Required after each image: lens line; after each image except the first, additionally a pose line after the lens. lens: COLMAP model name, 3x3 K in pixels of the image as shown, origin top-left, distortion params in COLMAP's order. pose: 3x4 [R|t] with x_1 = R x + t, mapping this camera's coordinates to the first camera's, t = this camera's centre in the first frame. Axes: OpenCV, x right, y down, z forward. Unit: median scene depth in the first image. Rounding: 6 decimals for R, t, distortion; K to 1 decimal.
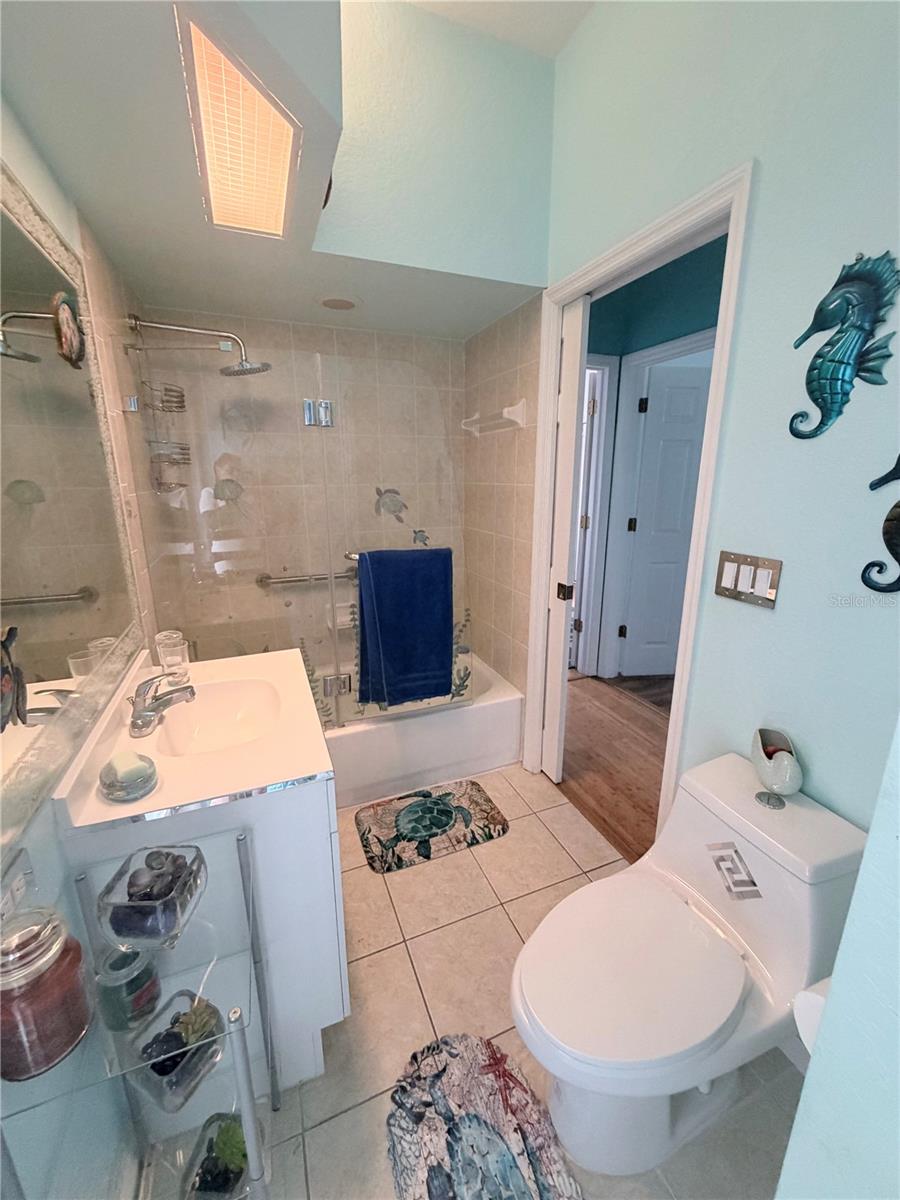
lens RADIAL K [[481.1, 0, 452.9], [0, 481.1, 601.9], [0, 0, 1]] dist [-0.001262, 0.000286]
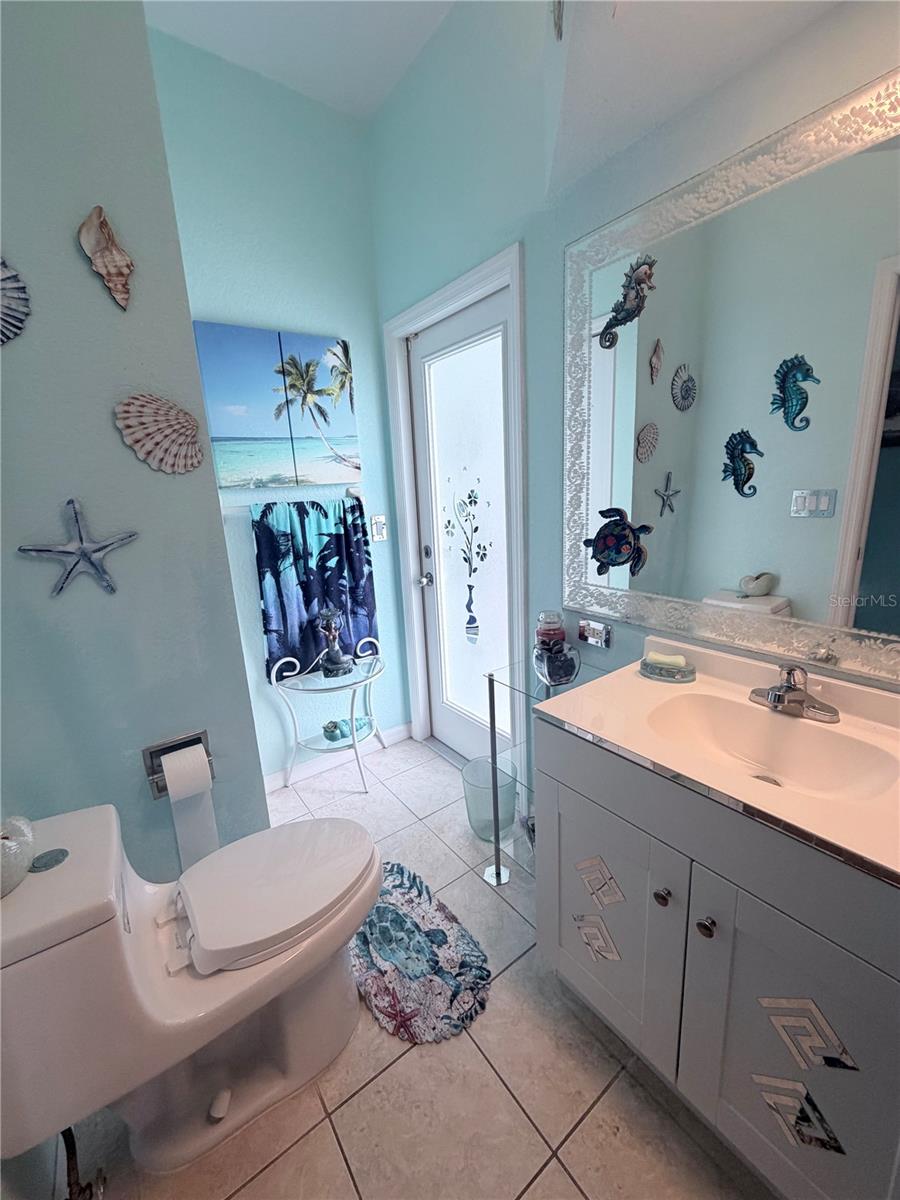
lens RADIAL K [[481.1, 0, 450.2], [0, 481.1, 594.0], [0, 0, 1]] dist [-0.001262, 0.000286]
pose [[-0.969039, 0.097350, -0.226908, 0.143514], [-0.016482, 0.891437, 0.452844, -0.334945], [0.246359, 0.442563, -0.862233, 1.563938]]
